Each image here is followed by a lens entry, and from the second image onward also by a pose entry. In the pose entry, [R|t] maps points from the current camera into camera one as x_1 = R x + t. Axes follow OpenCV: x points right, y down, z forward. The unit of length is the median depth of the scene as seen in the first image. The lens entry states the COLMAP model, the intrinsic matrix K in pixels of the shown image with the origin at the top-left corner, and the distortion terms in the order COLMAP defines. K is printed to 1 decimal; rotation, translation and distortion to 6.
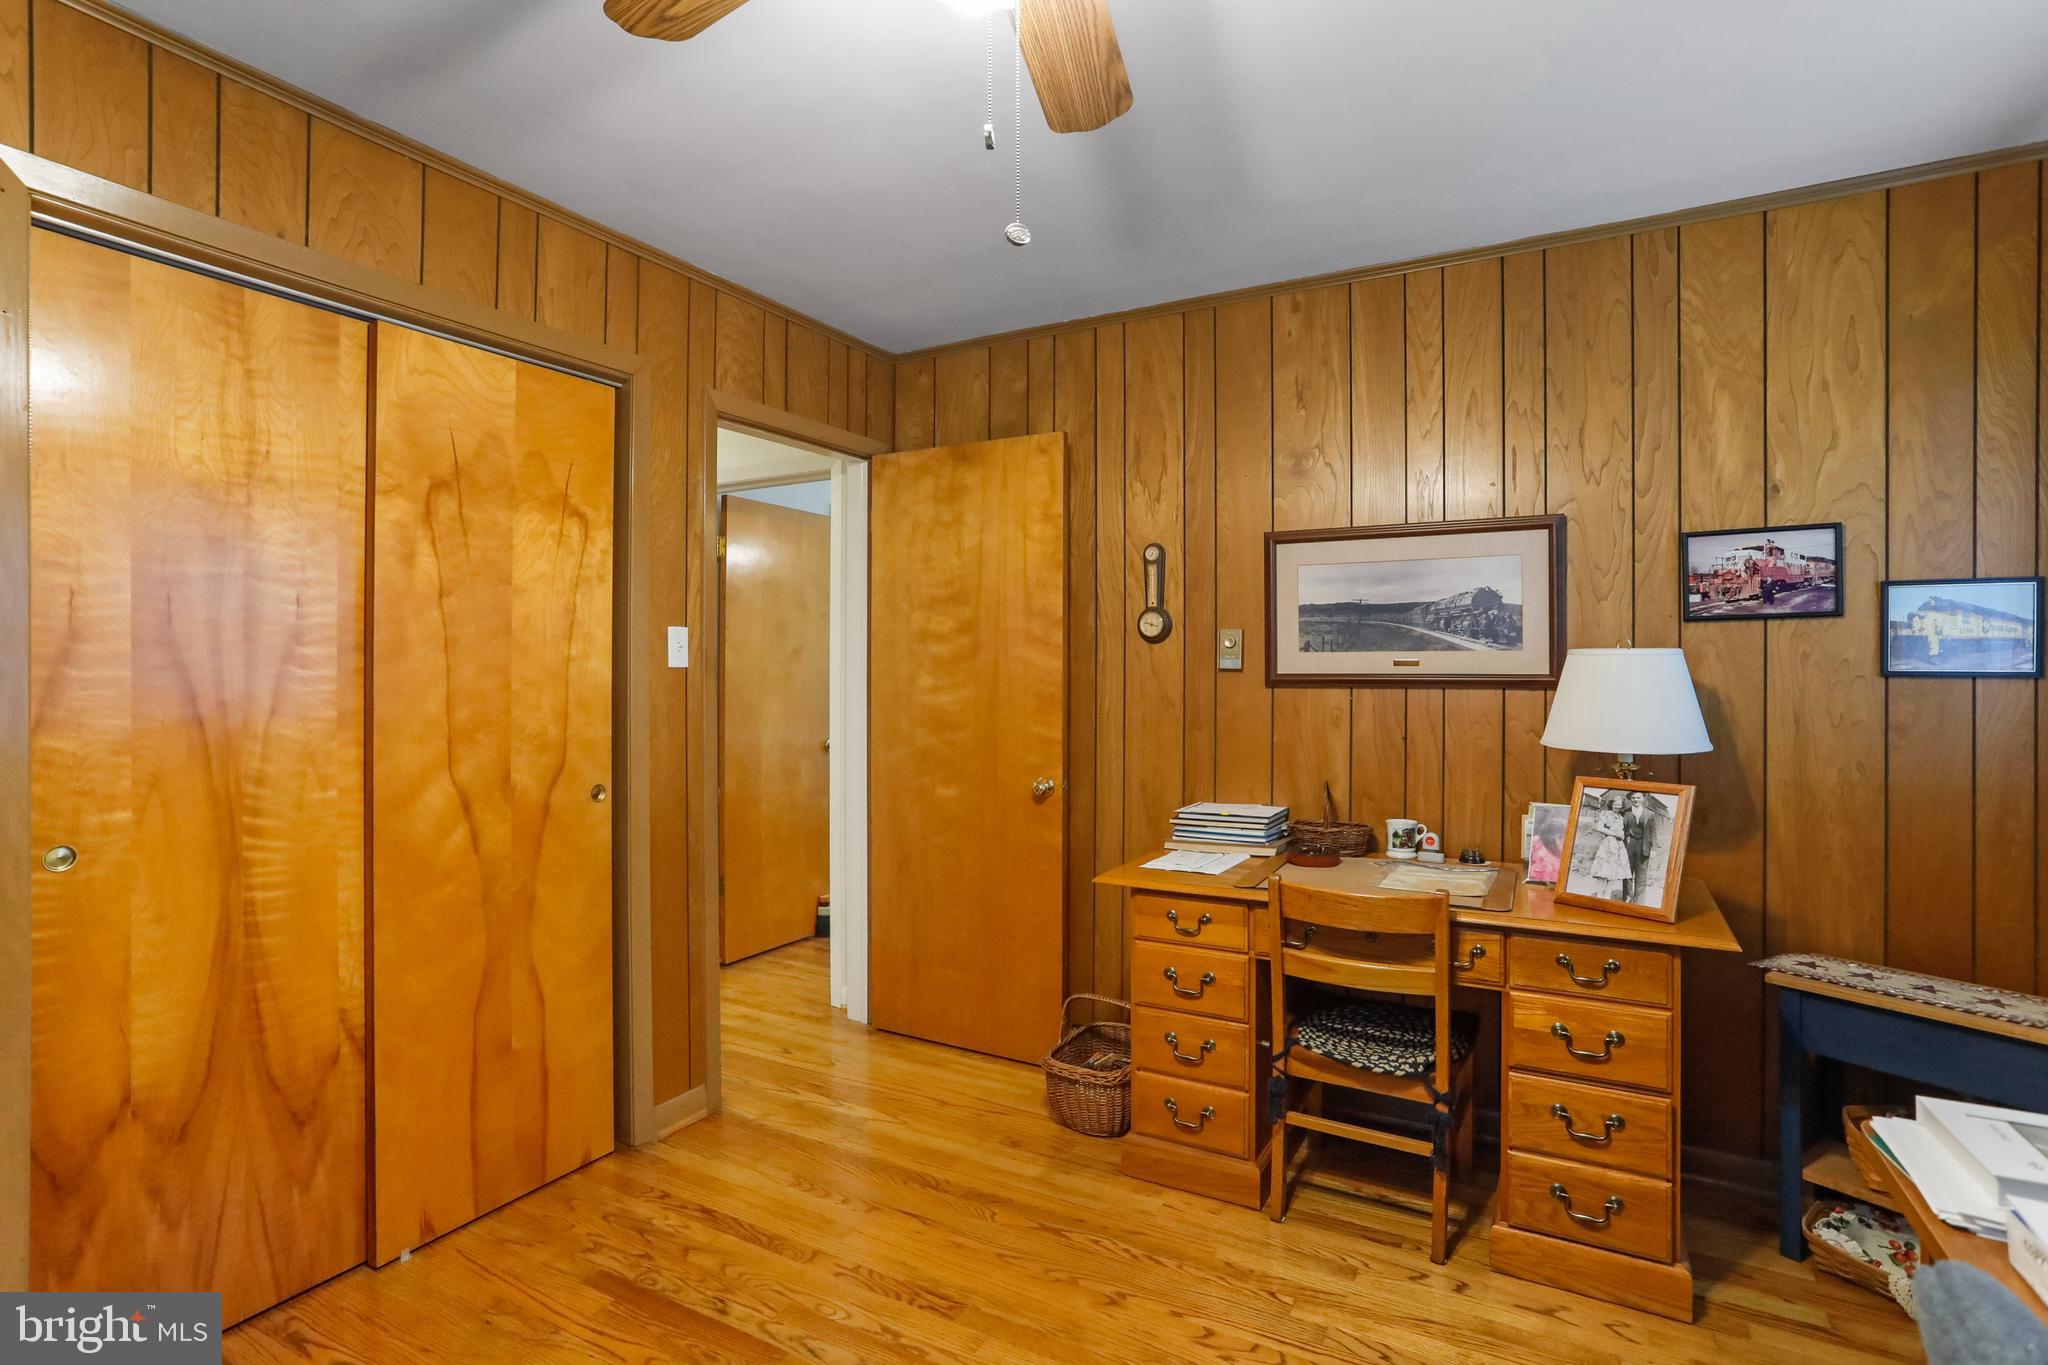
lens RADIAL K [[1007.7, 0, 1023.3], [0, 1007.7, 669.1], [0, 0, 1]] dist [-0.031743, 0.017327]
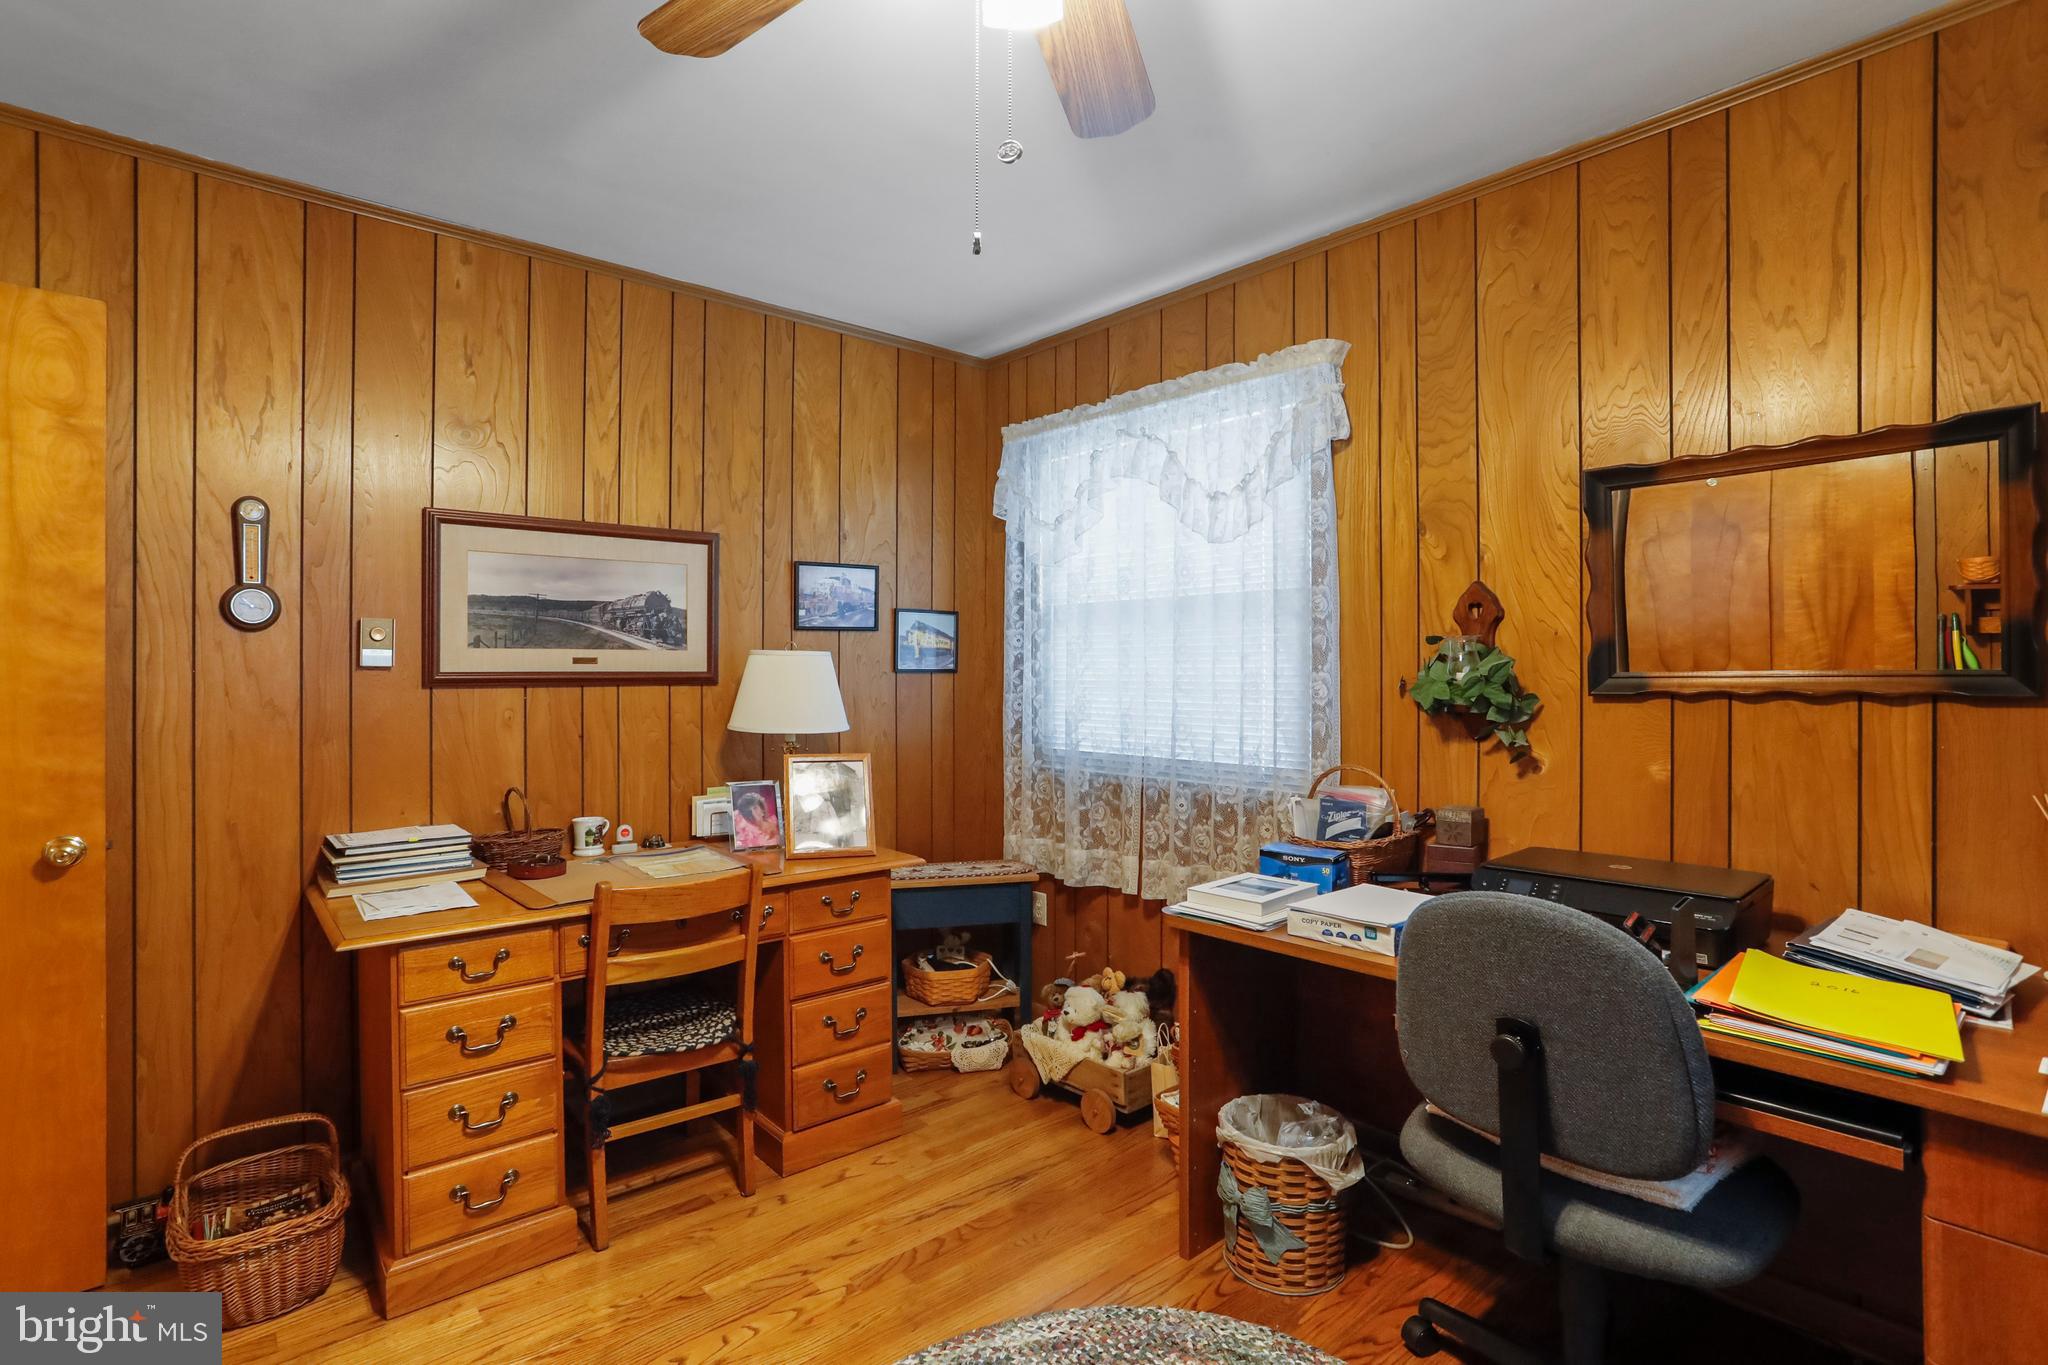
lens RADIAL K [[1007.7, 0, 1031.2], [0, 1007.7, 671.6], [0, 0, 1]] dist [-0.031743, 0.017327]
pose [[0.342626, -0.002223, 0.939469, -0.423618], [0.001474, 0.999997, 0.001828, 0.003699], [-0.939471, 0.000758, 0.342629, 0.252689]]
